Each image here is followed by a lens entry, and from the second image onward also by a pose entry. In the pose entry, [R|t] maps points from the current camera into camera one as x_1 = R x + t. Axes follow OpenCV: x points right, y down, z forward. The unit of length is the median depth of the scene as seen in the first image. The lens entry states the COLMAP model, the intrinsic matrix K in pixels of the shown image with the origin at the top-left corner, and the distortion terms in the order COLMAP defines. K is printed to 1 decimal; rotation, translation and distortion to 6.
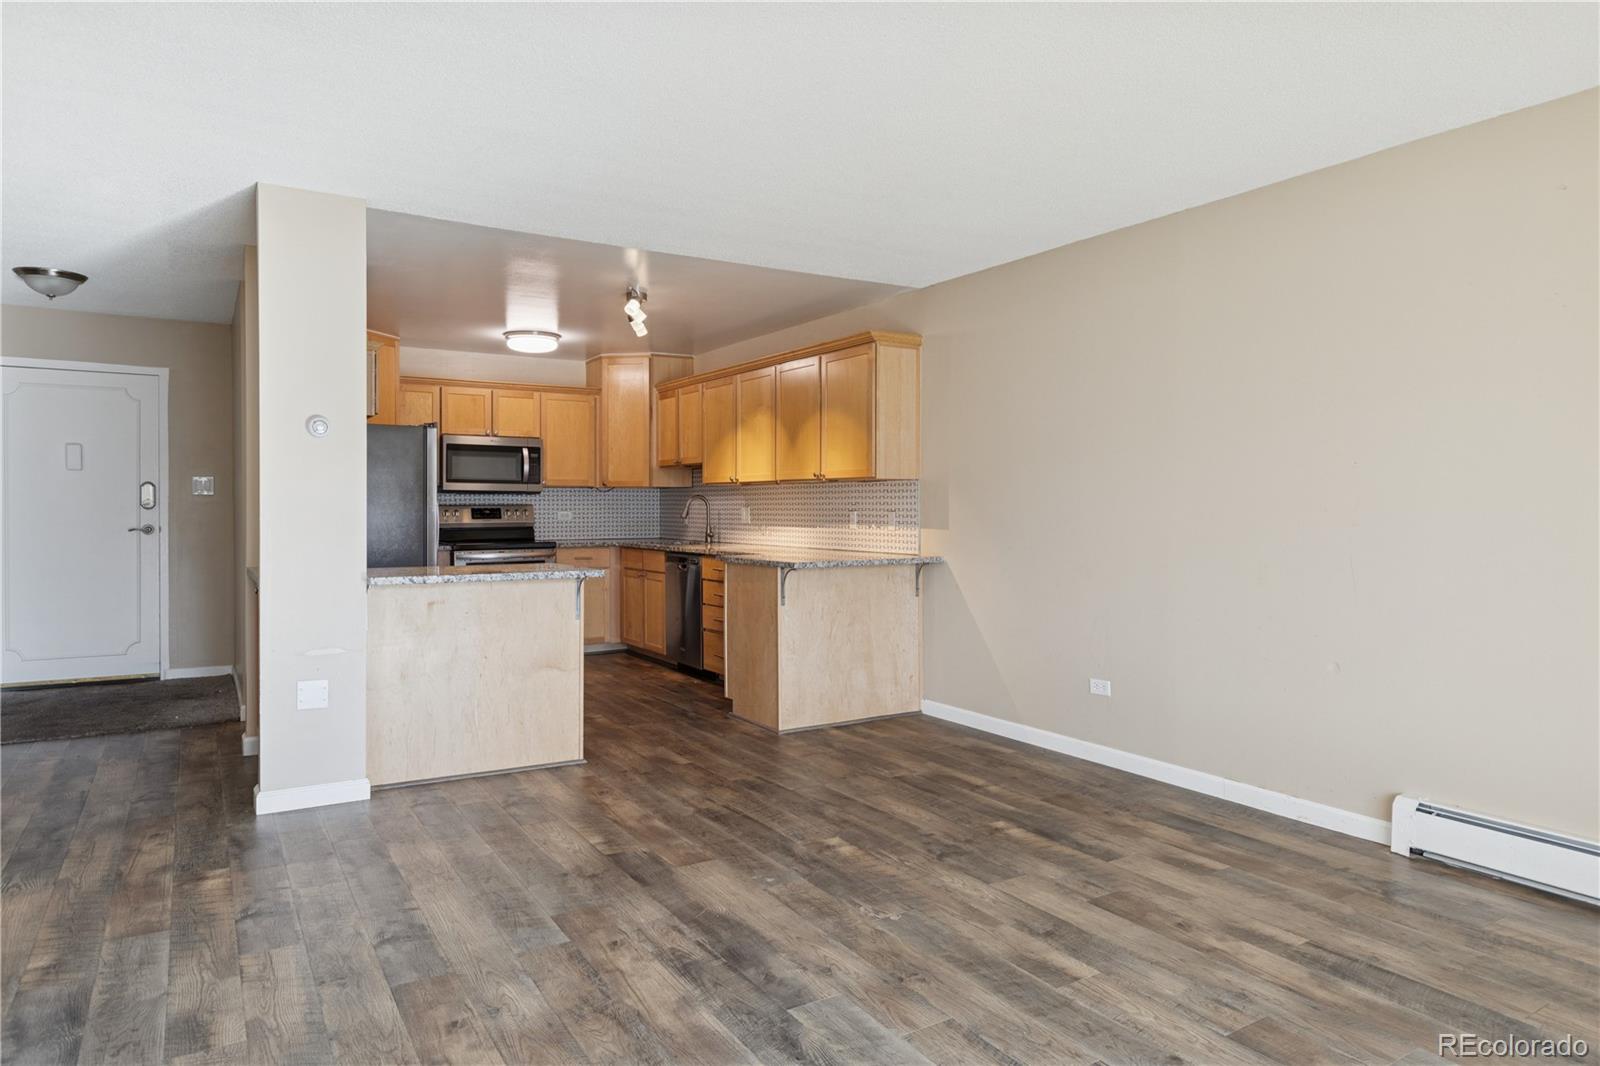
lens RADIAL K [[985.1, 0, 804.8], [0, 985.1, 514.6], [0, 0, 1]] dist [0.003120, 0.001651]
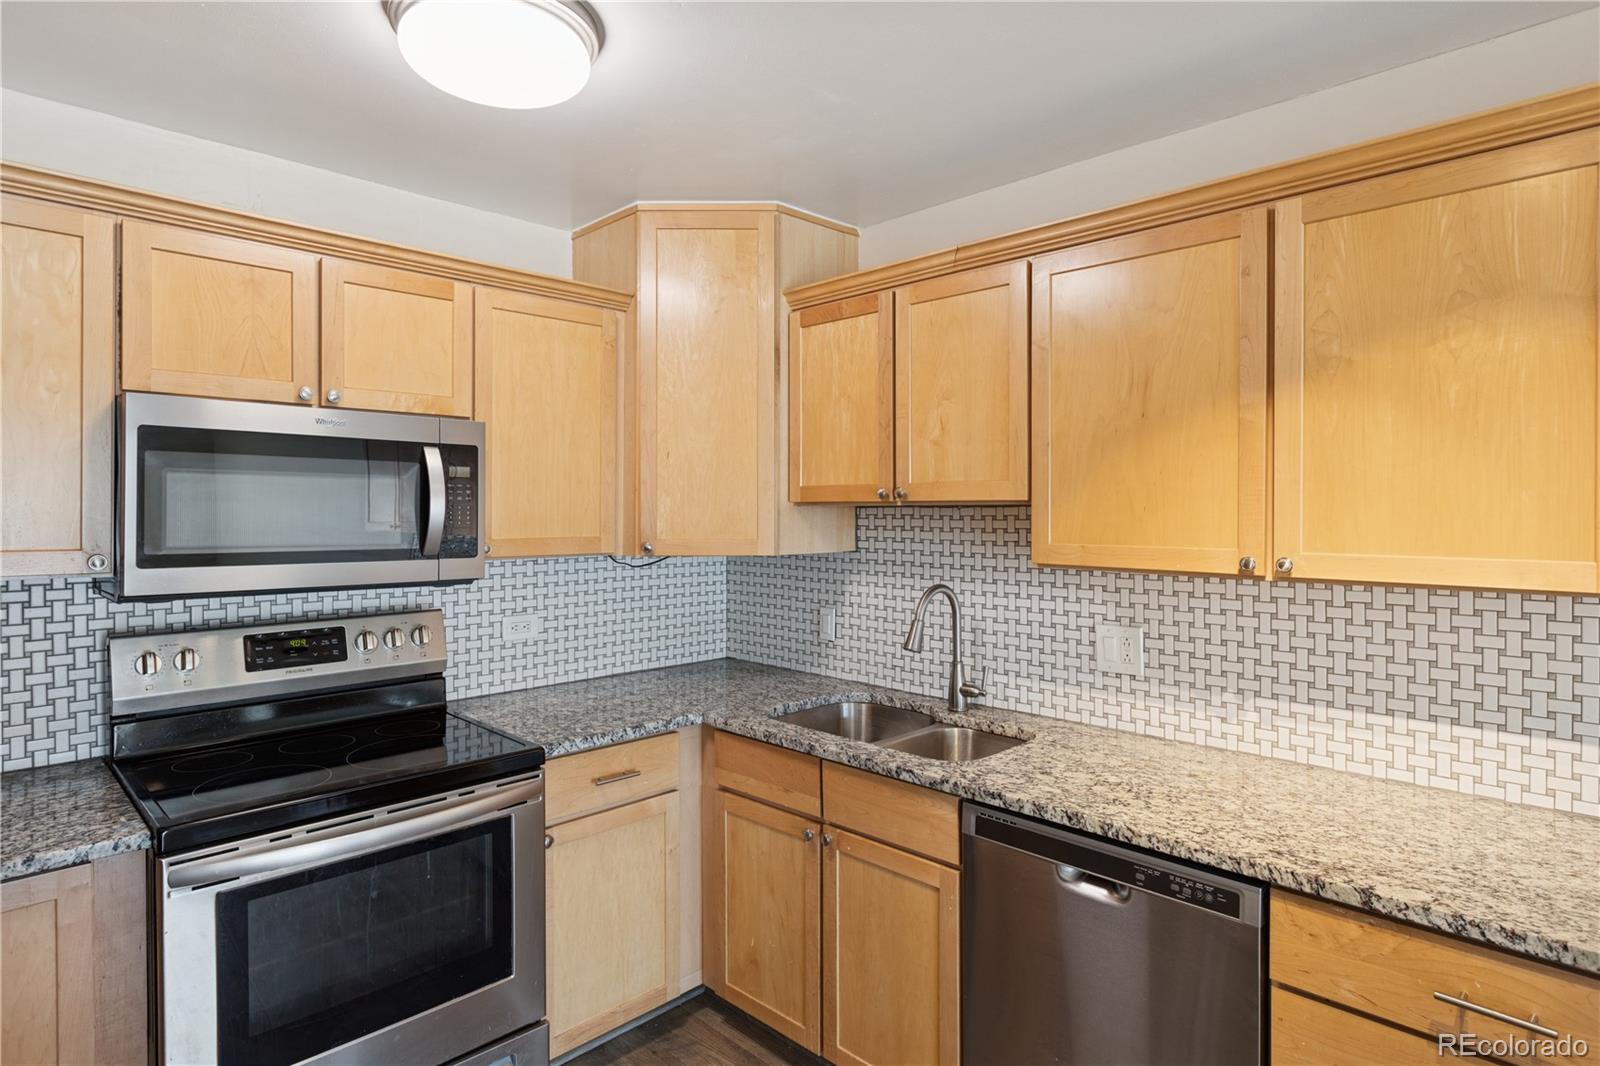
lens RADIAL K [[864.4, 0, 800.2], [0, 864.4, 505.6], [0, 0, 1]] dist [0.001810, 0.000114]
pose [[0.973611, 0.002818, 0.228196, -0.229620], [-0.000552, 0.999950, -0.009994, -0.045438], [-0.228212, 0.009604, 0.973564, 0.693194]]
